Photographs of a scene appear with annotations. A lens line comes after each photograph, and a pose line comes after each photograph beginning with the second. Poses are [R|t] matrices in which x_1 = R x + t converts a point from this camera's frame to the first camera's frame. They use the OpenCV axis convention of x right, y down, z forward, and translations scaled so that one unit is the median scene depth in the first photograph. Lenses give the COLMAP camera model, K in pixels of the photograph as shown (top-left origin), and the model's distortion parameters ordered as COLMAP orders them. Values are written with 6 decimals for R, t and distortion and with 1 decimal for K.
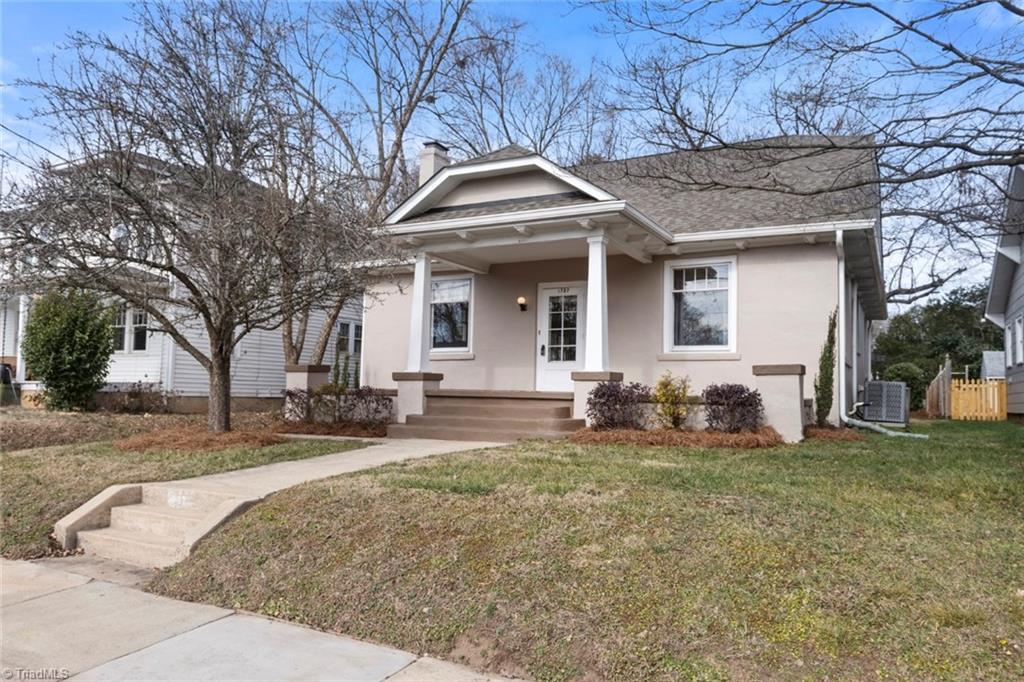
lens RADIAL K [[687.5, 0, 512.0], [0, 687.5, 341.0], [0, 0, 1]] dist [0.006487, -0.004808]
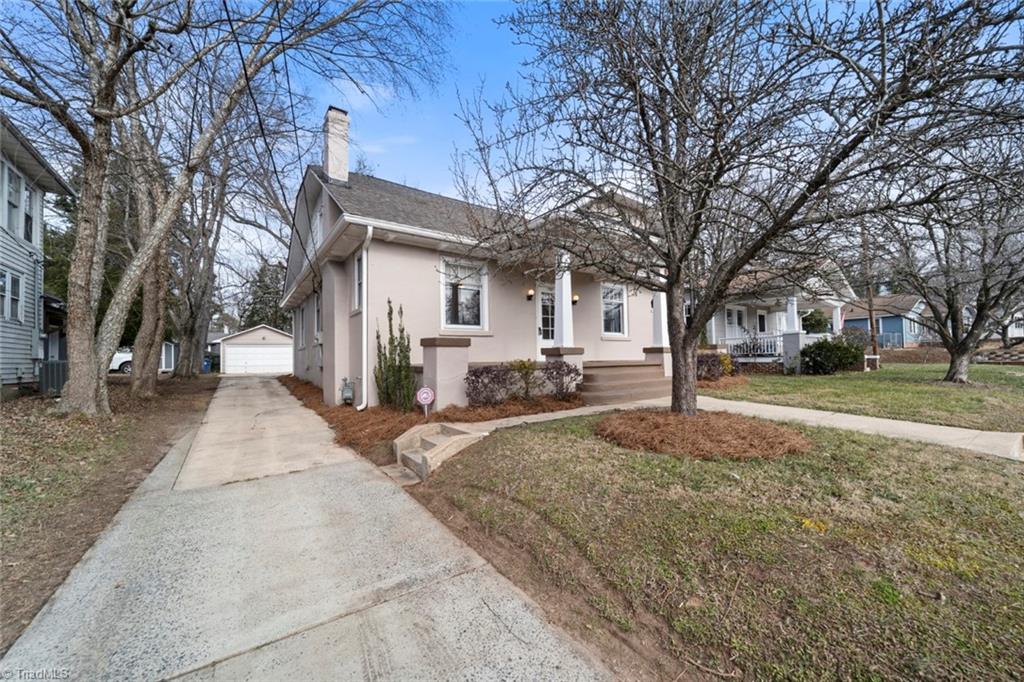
lens RADIAL K [[395.0, 0, 518.3], [0, 395.0, 346.0], [0, 0, 1]] dist [-0.001085, 0.000017]
pose [[0.422202, 0.004475, 0.906491, -0.758042], [-0.044209, 0.998900, 0.015660, 0.036433], [-0.905423, -0.046686, 0.421935, 0.783841]]
